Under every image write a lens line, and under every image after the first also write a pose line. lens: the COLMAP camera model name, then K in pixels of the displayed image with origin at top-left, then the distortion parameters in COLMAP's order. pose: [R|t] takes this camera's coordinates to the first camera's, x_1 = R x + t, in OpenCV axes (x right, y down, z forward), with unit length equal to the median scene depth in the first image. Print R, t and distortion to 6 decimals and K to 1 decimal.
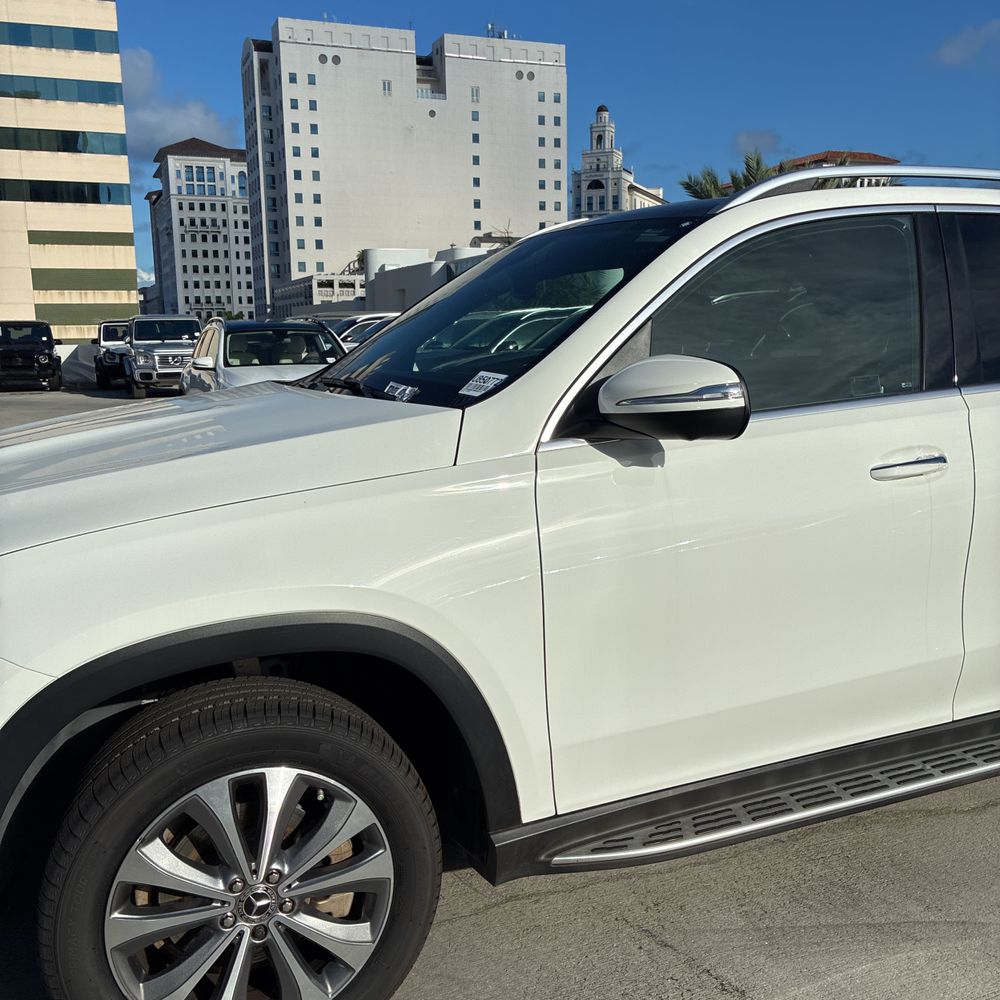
lens RADIAL K [[1017.0, 0, 503.2], [0, 1017.0, 503.0], [0, 0, 1]] dist [0.010417, 0.000000]
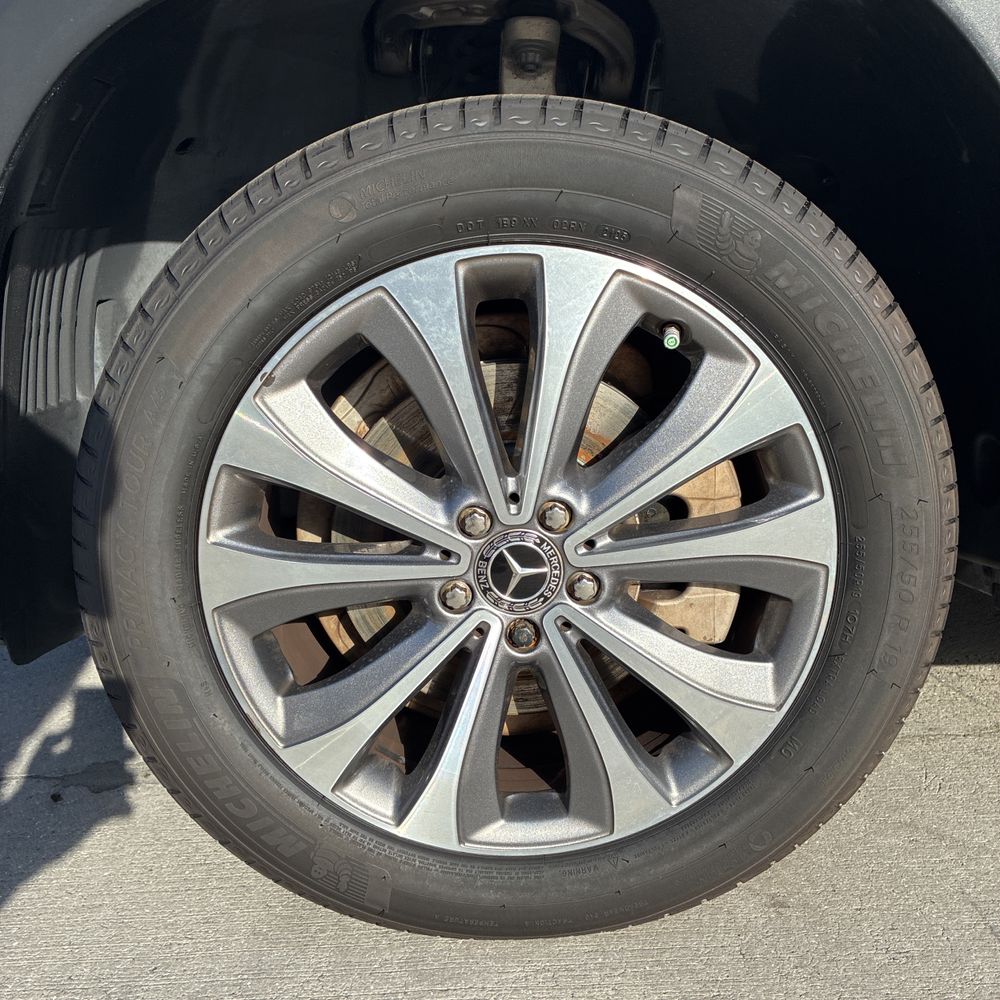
lens RADIAL K [[1017.0, 0, 496.8], [0, 1017.0, 506.7], [0, 0, 1]] dist [0.010417, 0.000000]
pose [[0.920122, 0.069885, -0.385347, -0.075325], [-0.027250, 0.992990, 0.115016, 0.296341], [0.390683, -0.095328, 0.915576, 0.555938]]
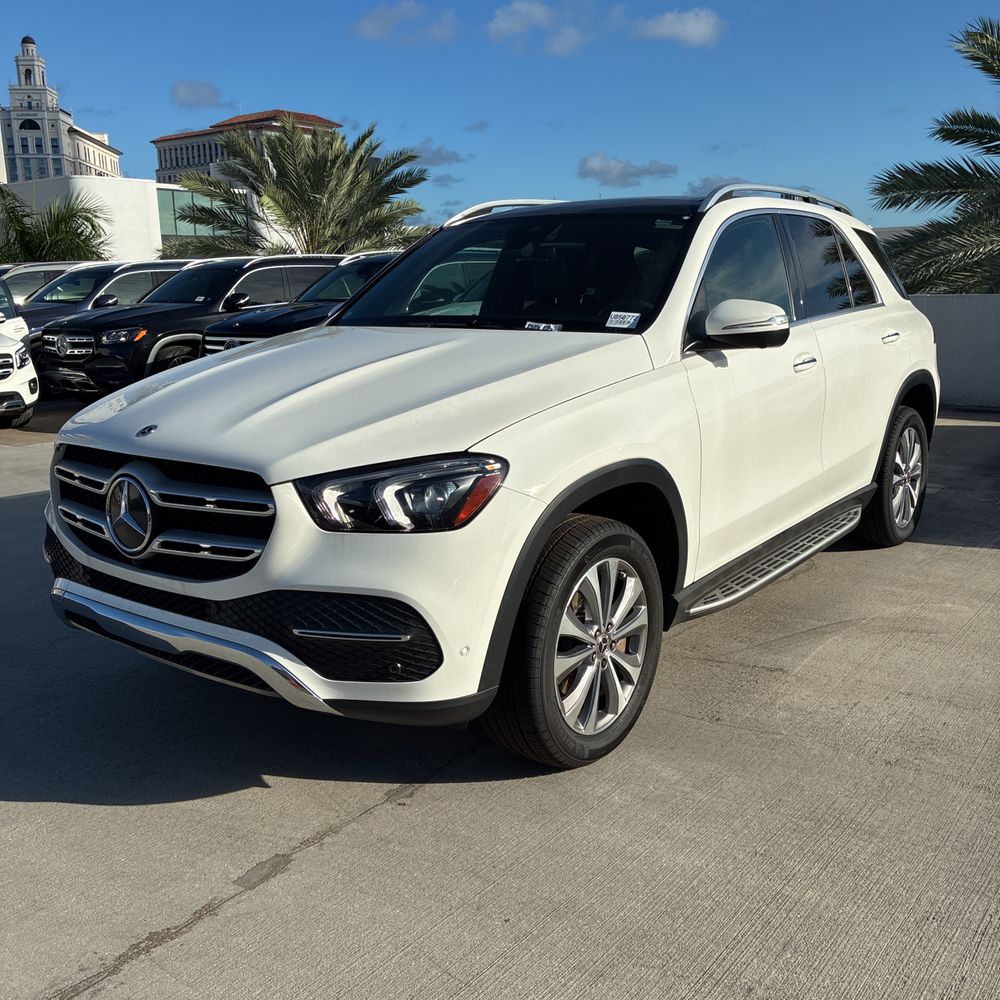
lens RADIAL K [[1017.0, 0, 501.3], [0, 1017.0, 497.7], [0, 0, 1]] dist [0.010417, 0.000000]
pose [[0.870018, -0.102528, 0.482241, -1.065927], [0.084684, 0.994678, 0.058695, 0.051770], [-0.485692, -0.010228, 0.874070, -0.302297]]
